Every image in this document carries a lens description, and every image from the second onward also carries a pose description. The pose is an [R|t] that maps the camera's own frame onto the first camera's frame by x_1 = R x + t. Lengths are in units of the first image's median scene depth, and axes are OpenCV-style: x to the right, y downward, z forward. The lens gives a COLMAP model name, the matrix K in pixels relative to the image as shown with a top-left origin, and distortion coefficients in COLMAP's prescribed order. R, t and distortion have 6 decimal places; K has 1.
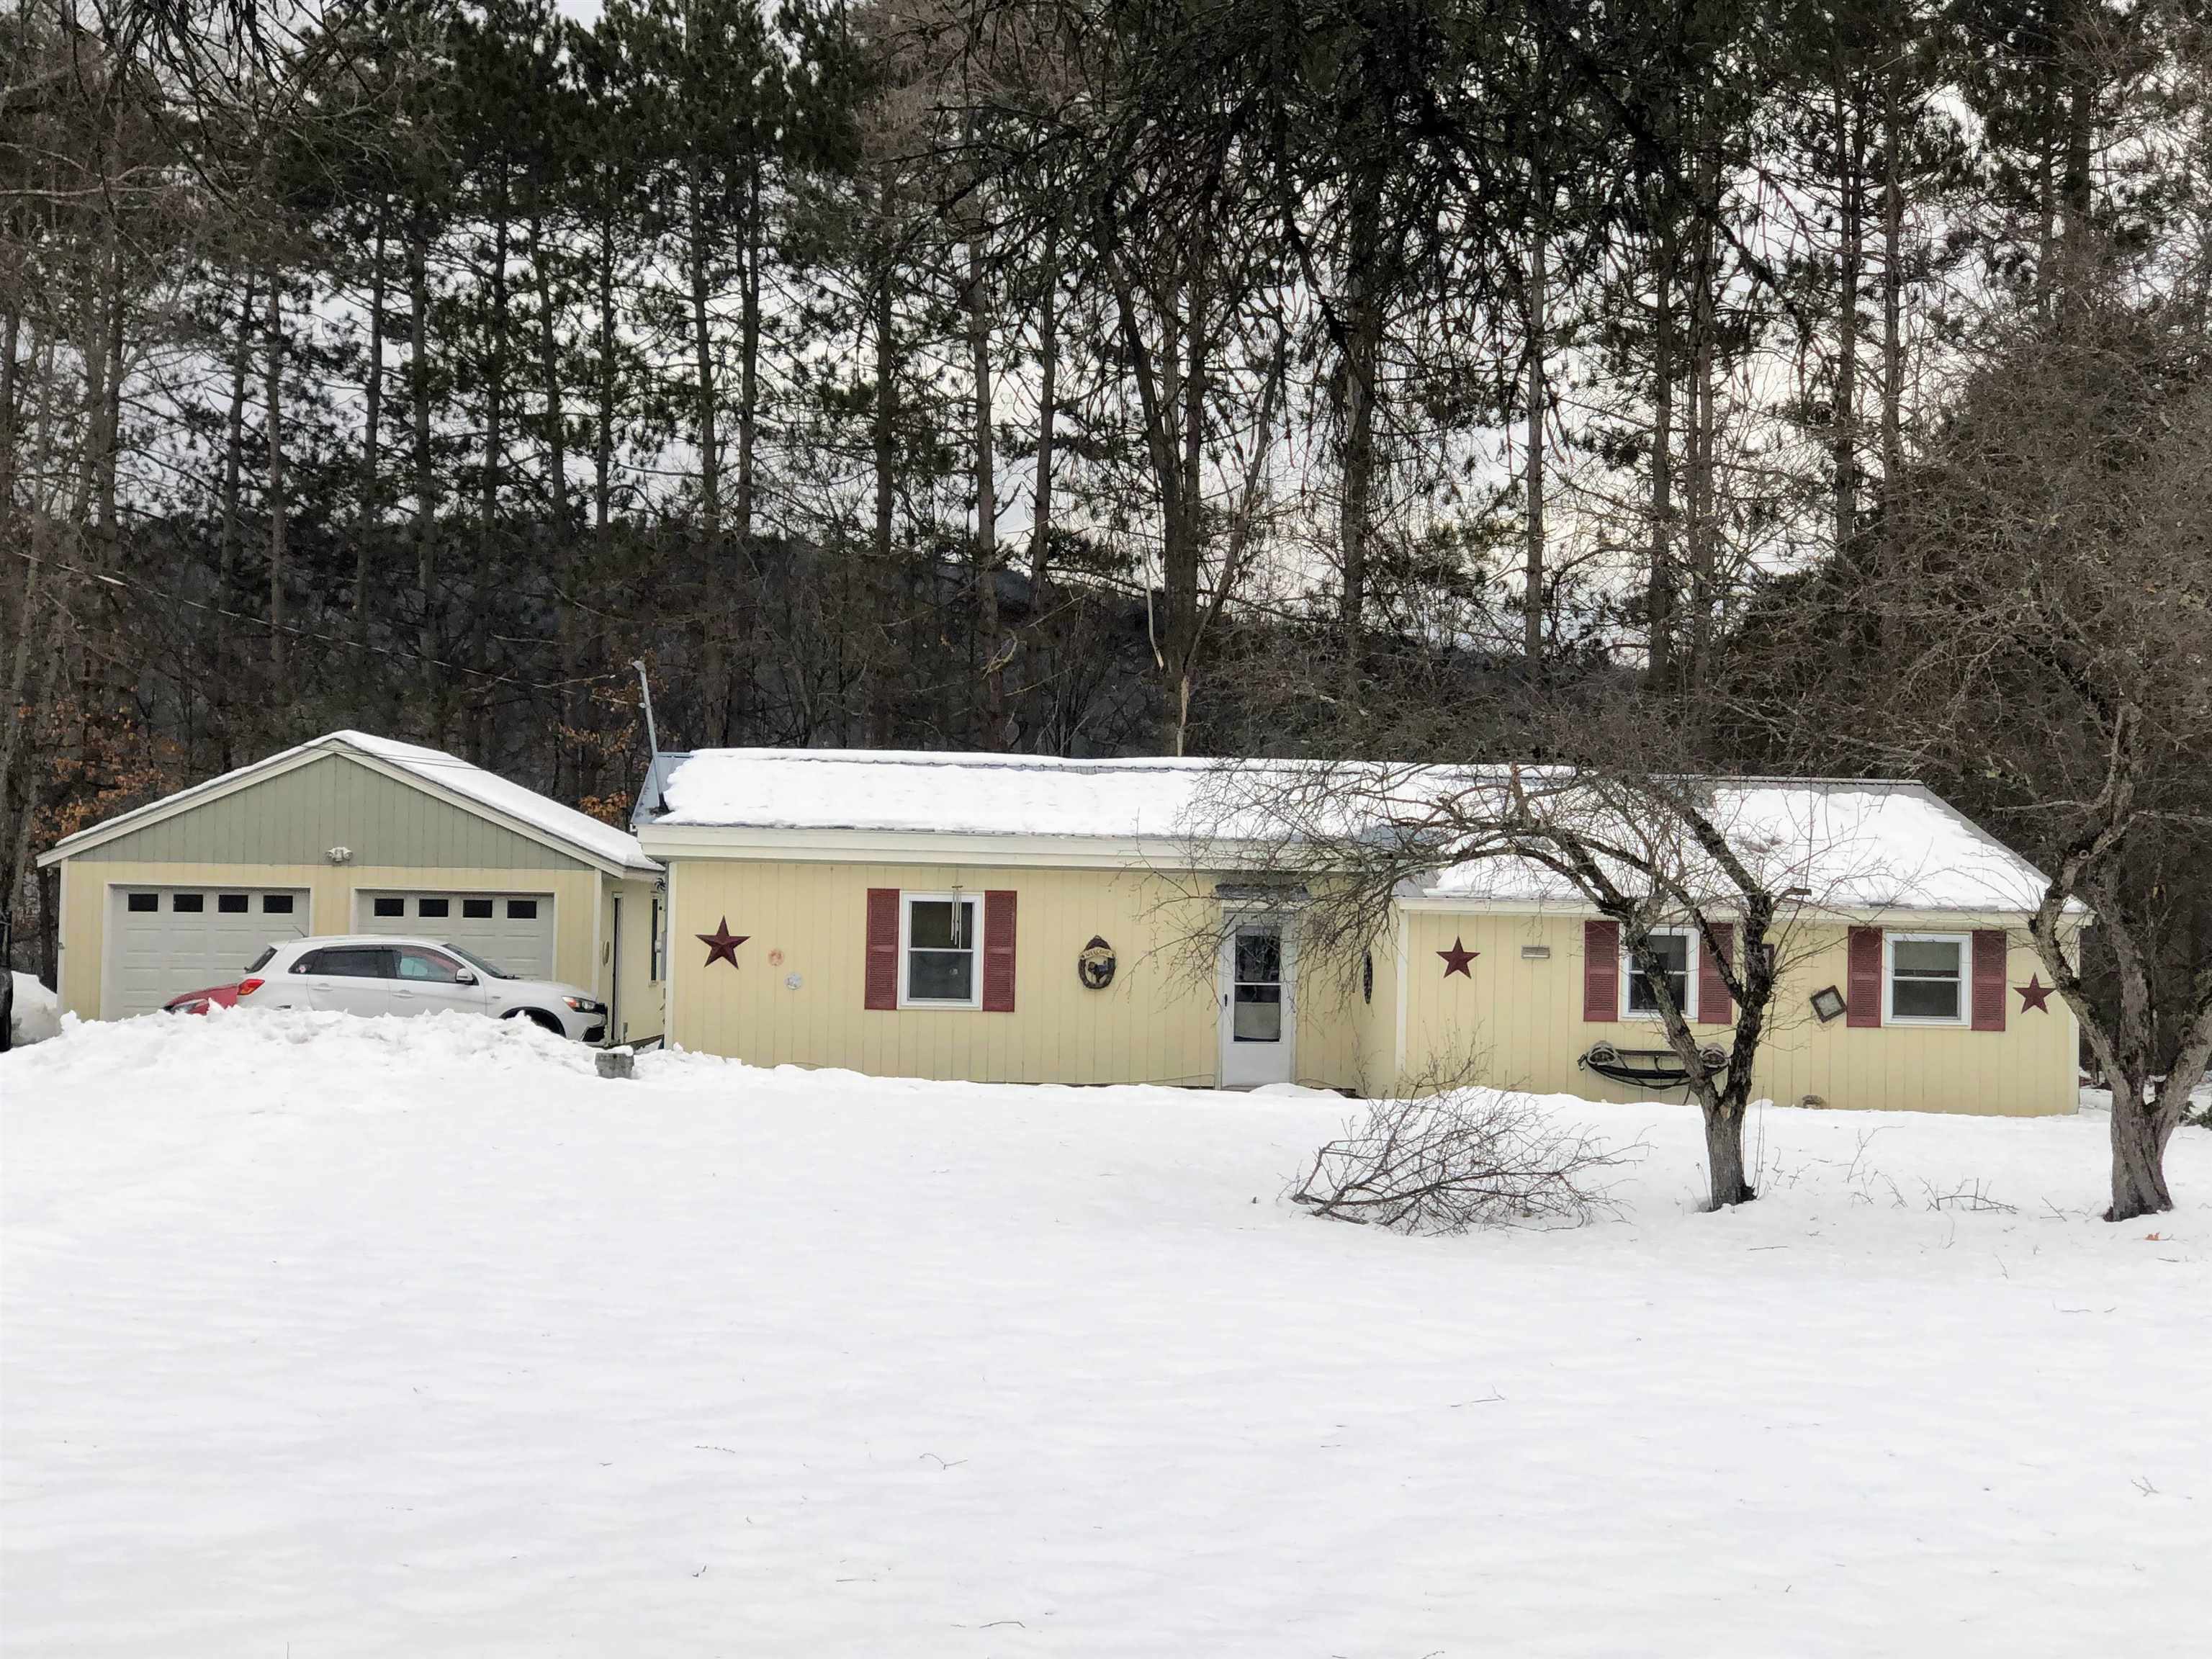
lens RADIAL K [[3855.1, 0, 1106.0], [0, 3855.1, 829.5], [0, 0, 1]] dist [-0.108338, 0.031049]
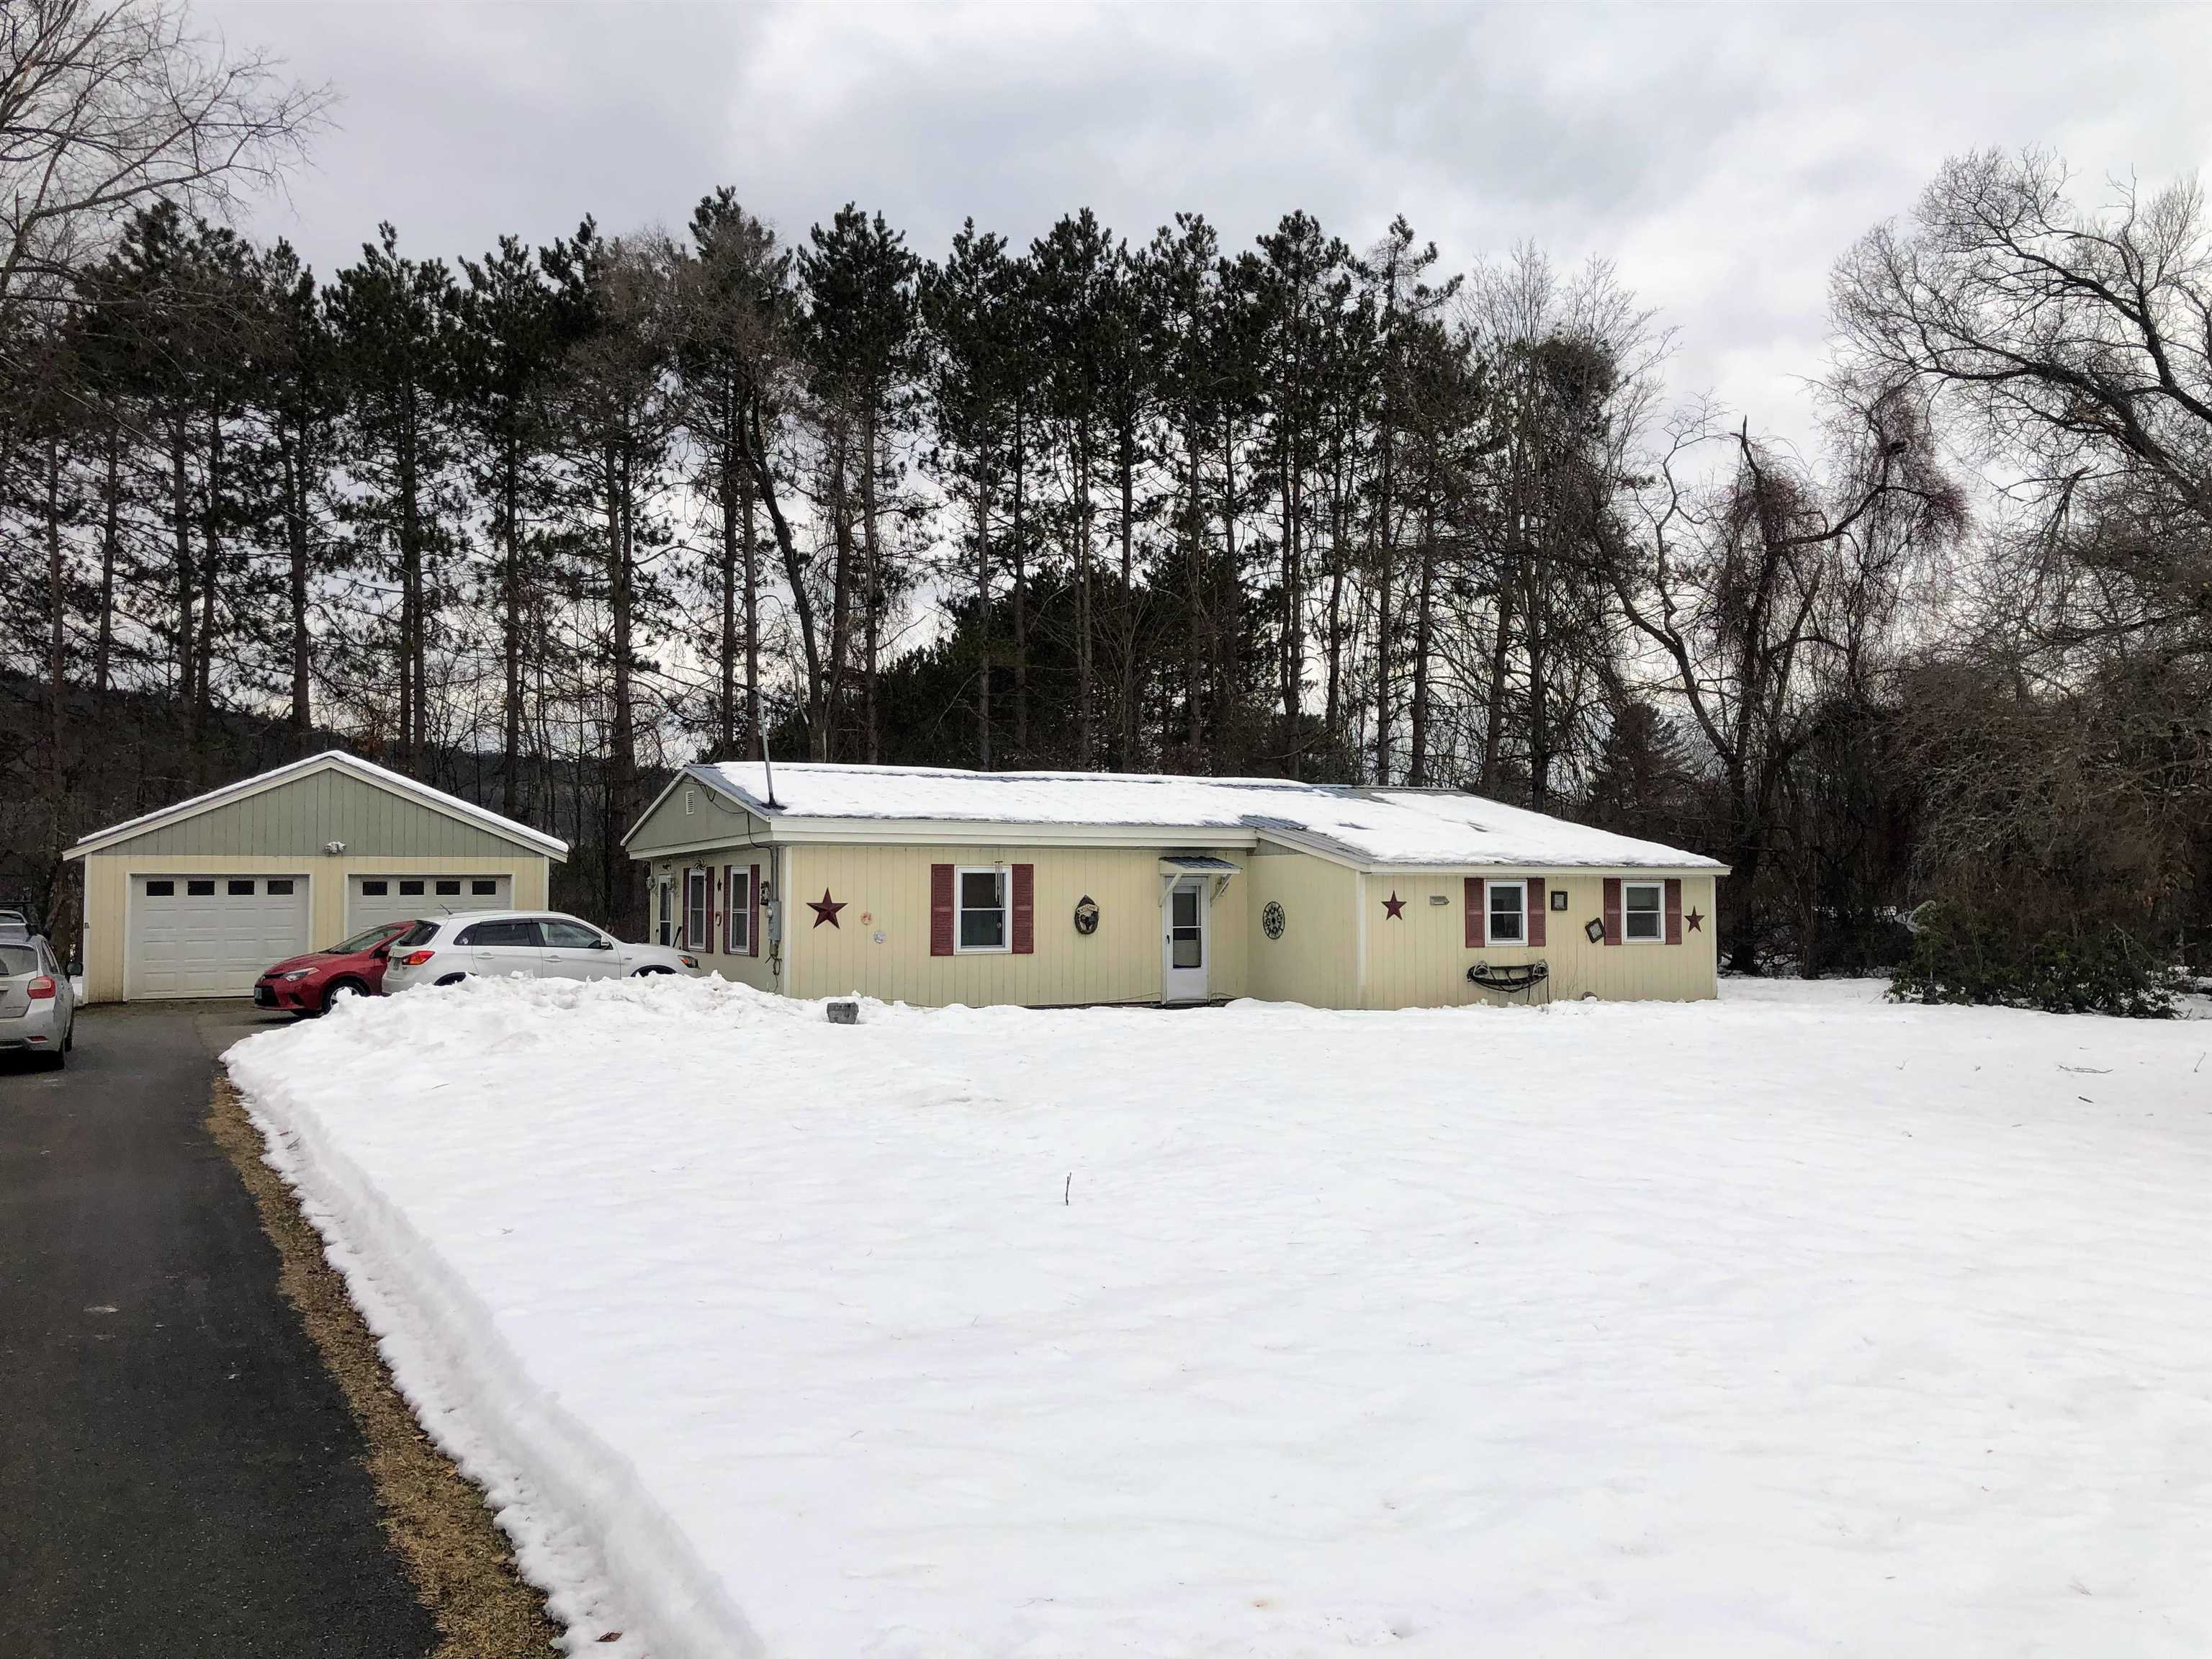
lens RADIAL K [[1795.0, 0, 1106.0], [0, 1795.0, 829.5], [0, 0, 1]] dist [0.057382, -0.084021]
pose [[0.913868, -0.009148, 0.405909, -0.257063], [0.010347, 0.999946, -0.000758, 0.004357], [-0.405880, 0.004893, 0.913913, 0.410932]]
